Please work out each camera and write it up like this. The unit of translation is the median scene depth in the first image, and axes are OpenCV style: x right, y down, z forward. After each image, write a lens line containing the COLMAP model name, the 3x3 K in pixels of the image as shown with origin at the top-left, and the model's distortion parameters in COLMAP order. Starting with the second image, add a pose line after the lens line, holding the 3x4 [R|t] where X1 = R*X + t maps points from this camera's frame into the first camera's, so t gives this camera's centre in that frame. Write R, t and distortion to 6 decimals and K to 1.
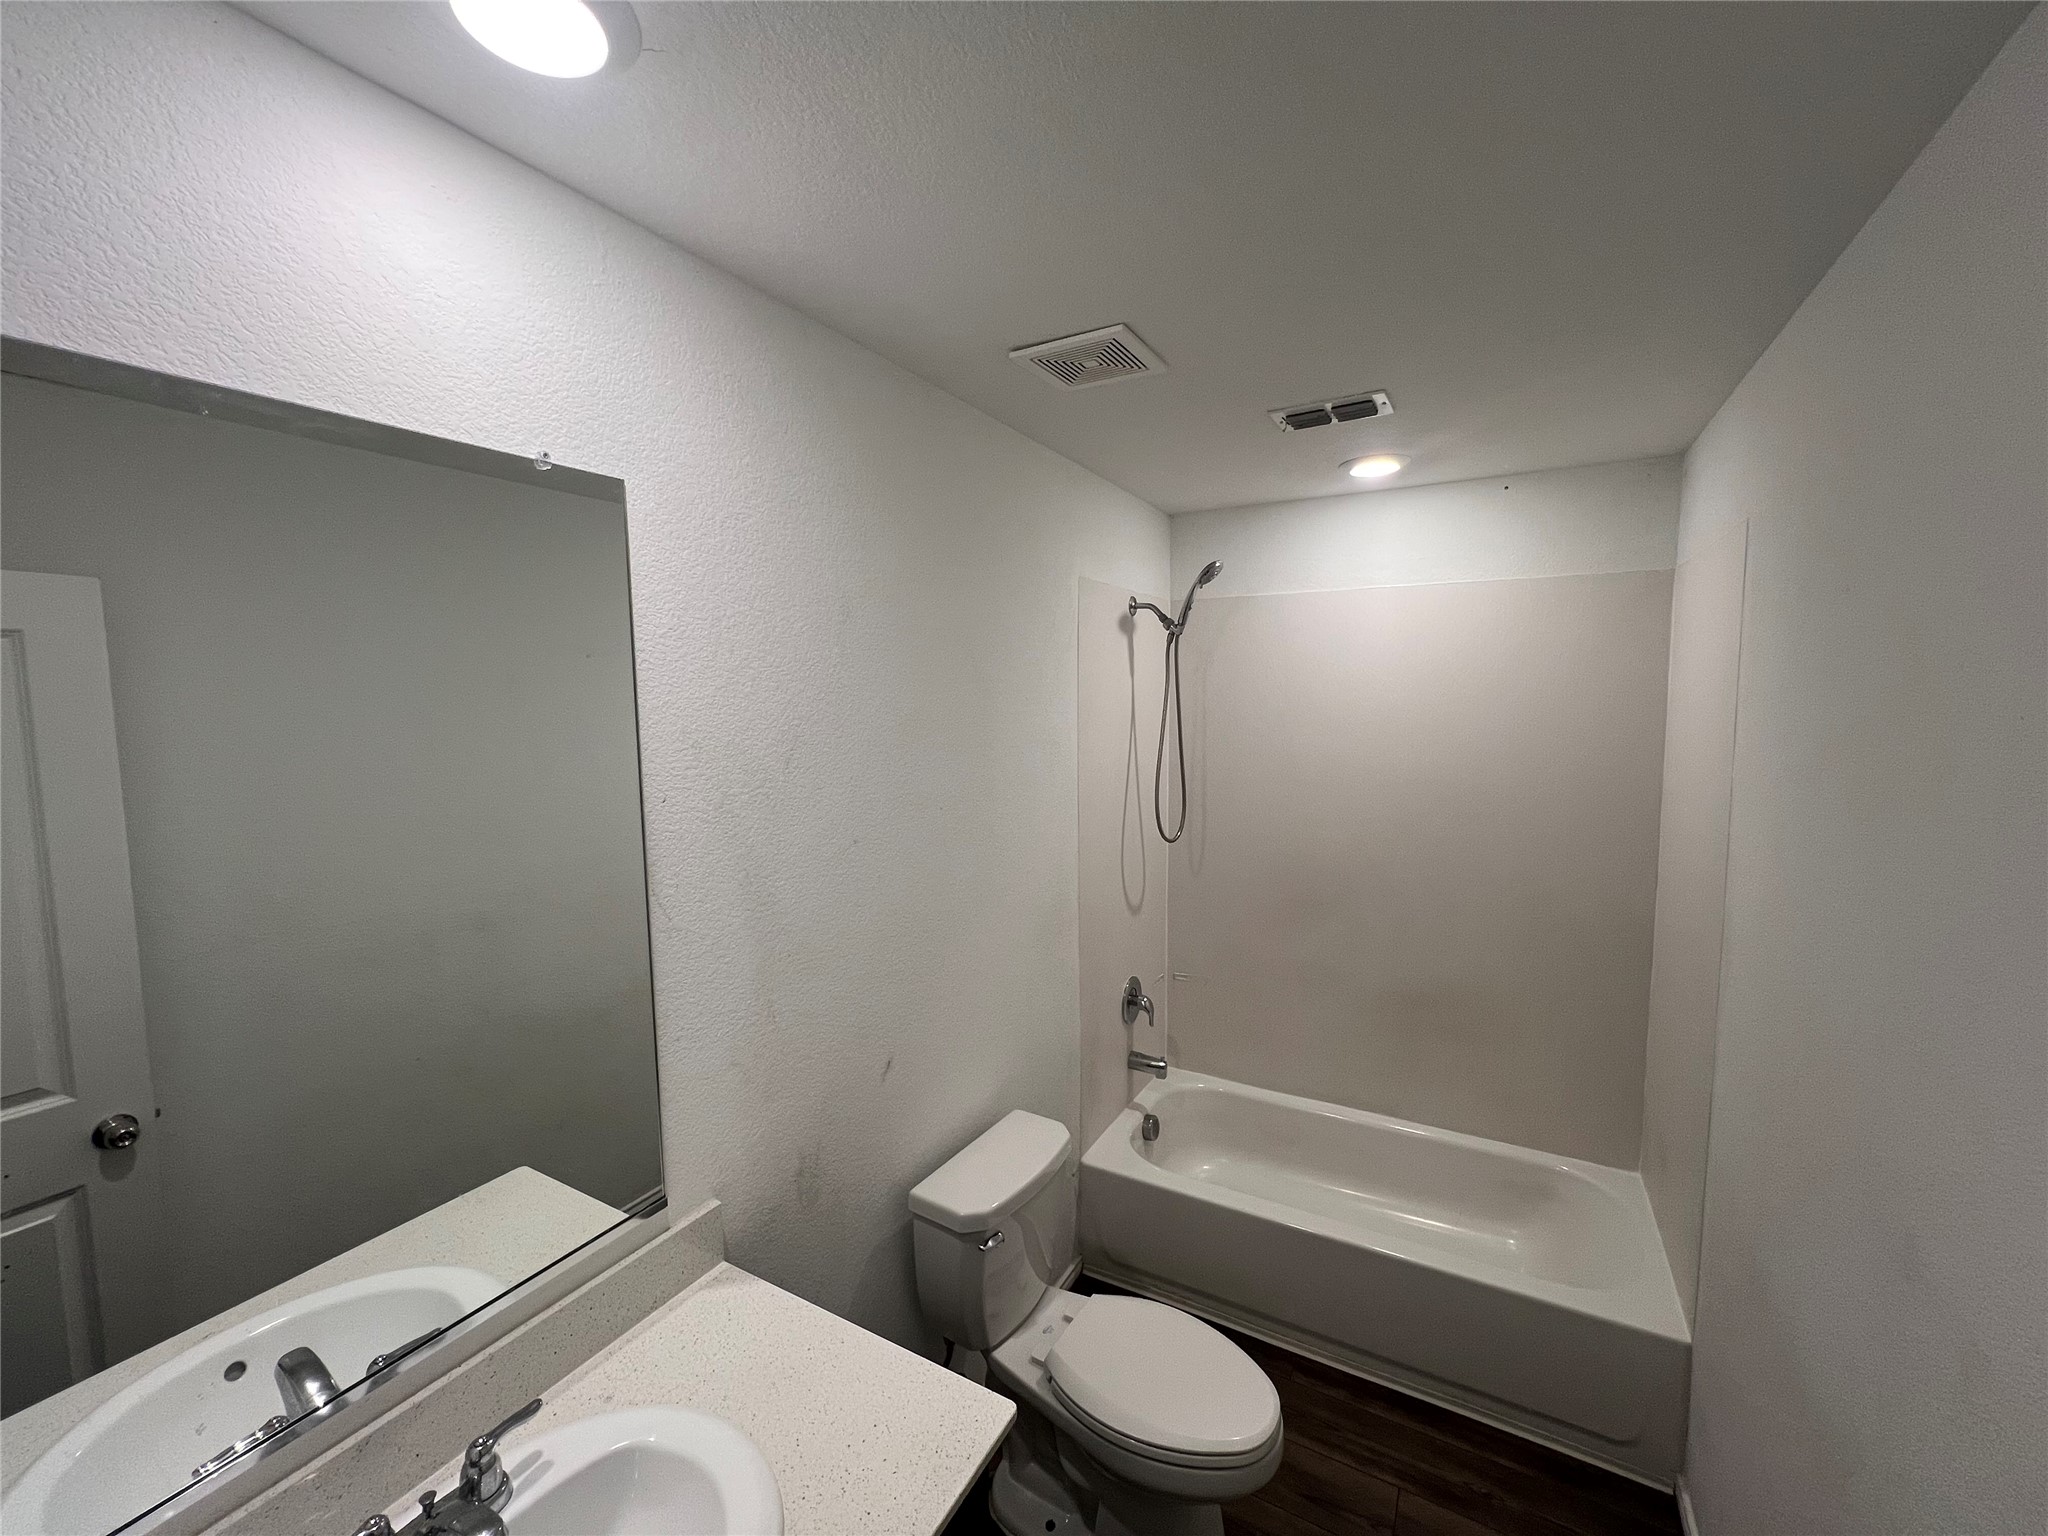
lens RADIAL K [[826.7, 0, 1026.5], [0, 826.7, 771.5], [0, 0, 1]] dist [0.001521, 0.000025]
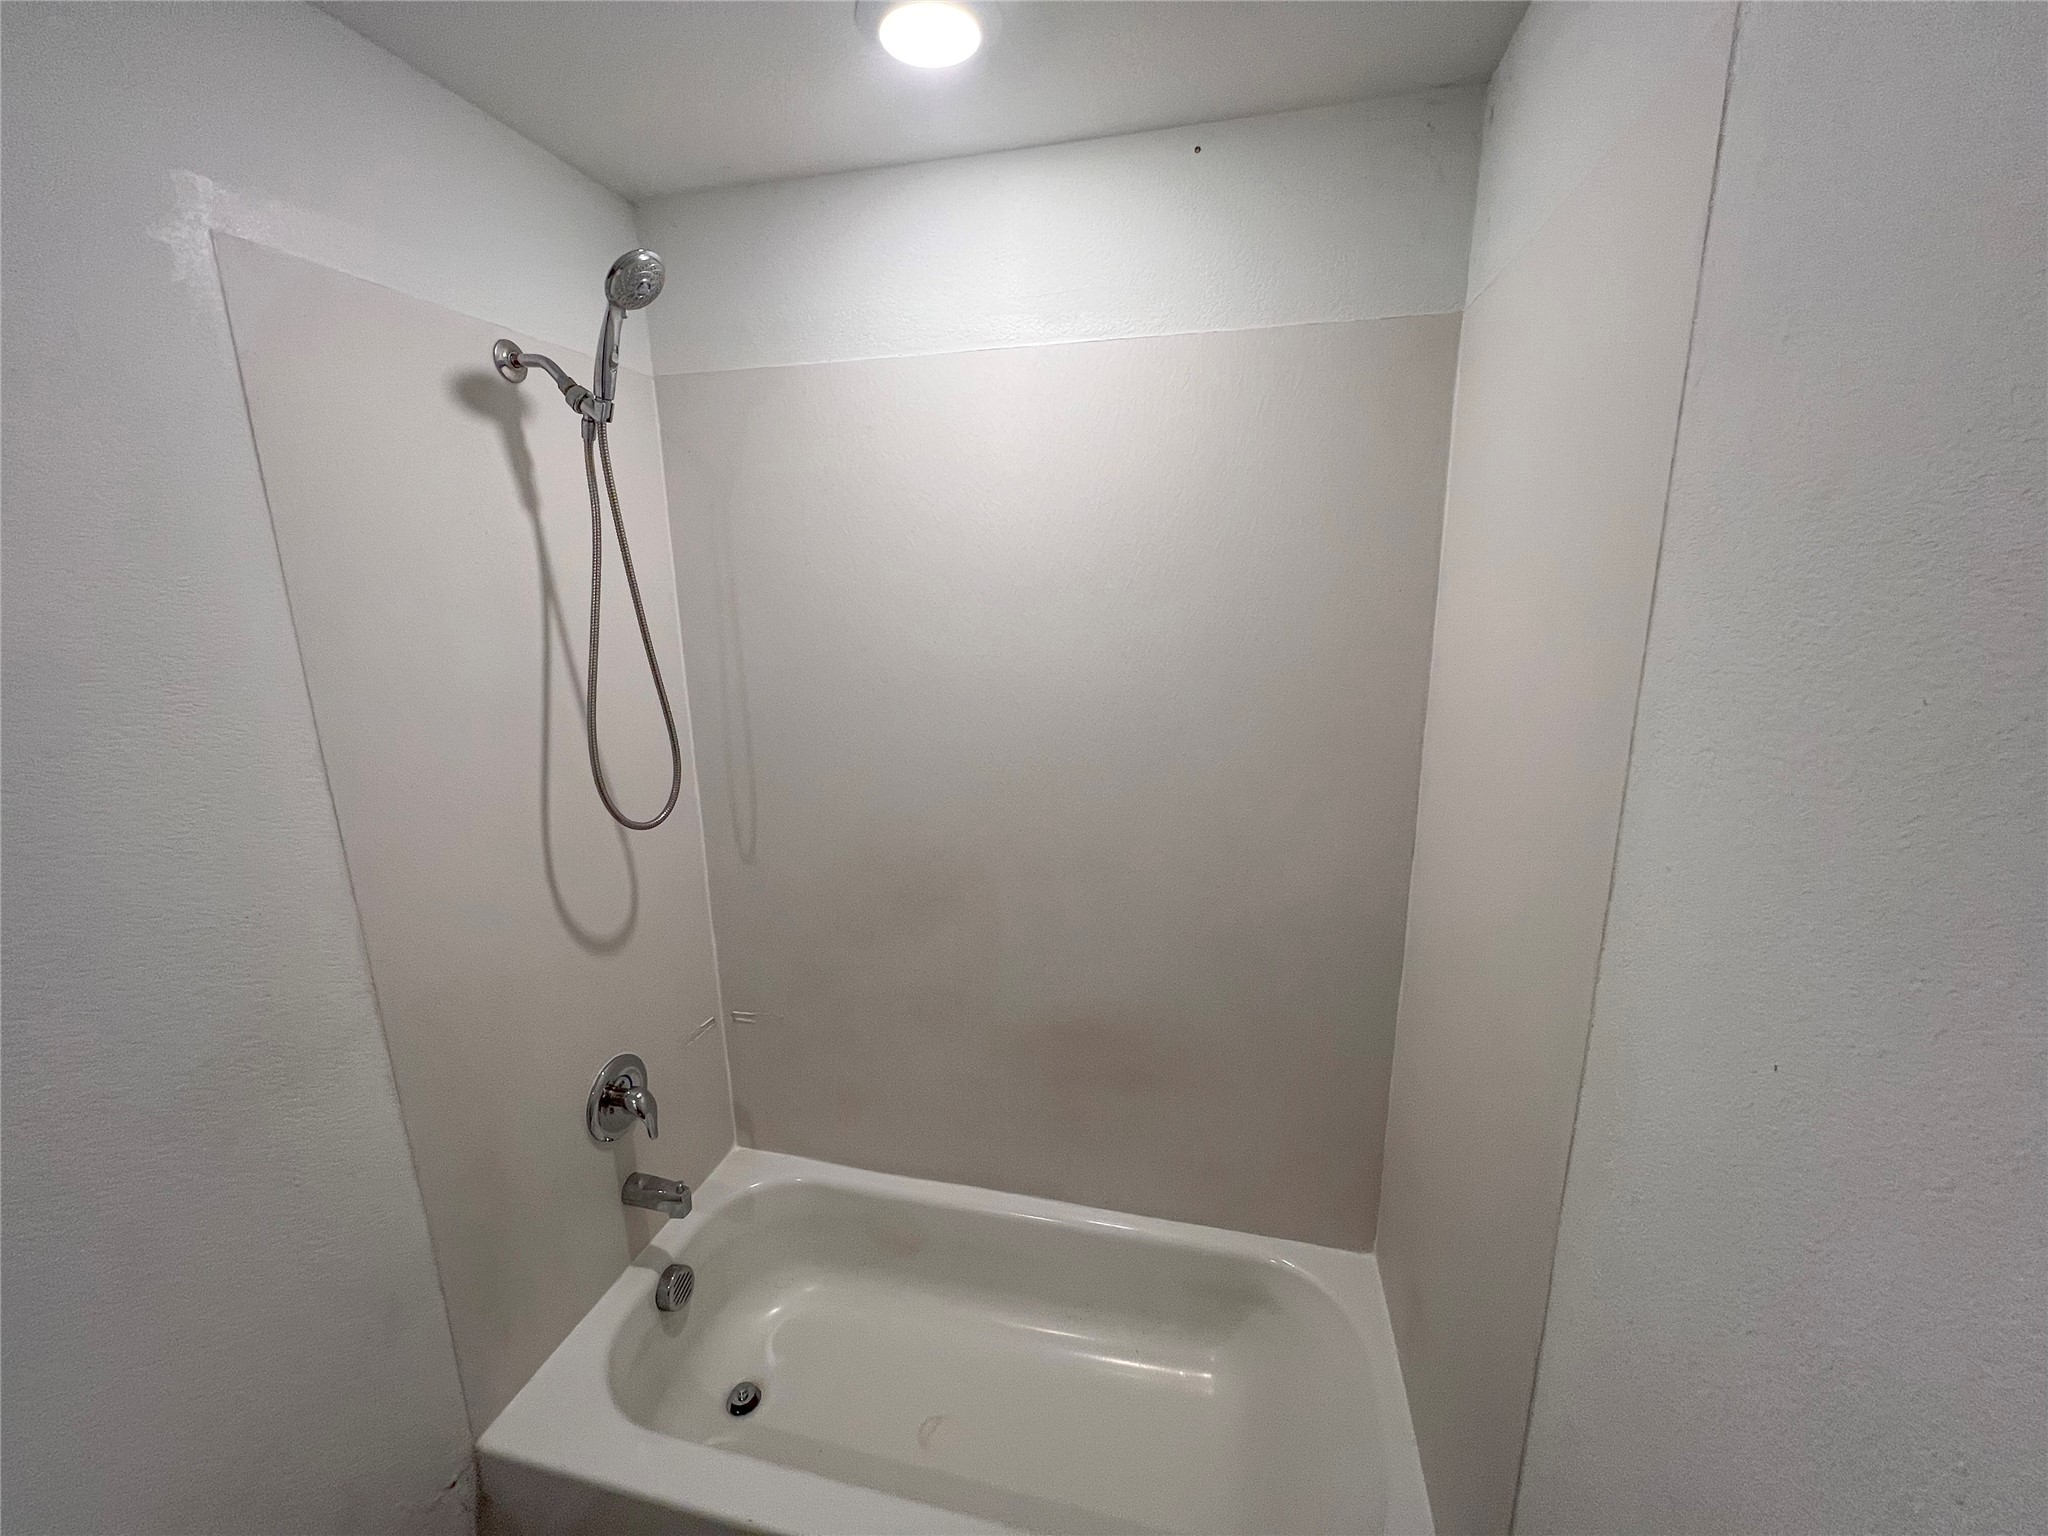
lens RADIAL K [[826.7, 0, 1027.1], [0, 826.7, 767.2], [0, 0, 1]] dist [0.001521, 0.000025]
pose [[0.963280, -0.067306, 0.259925, 0.279635], [0.031275, 0.989608, 0.140349, -0.022205], [-0.266671, -0.127066, 0.955375, 0.423337]]
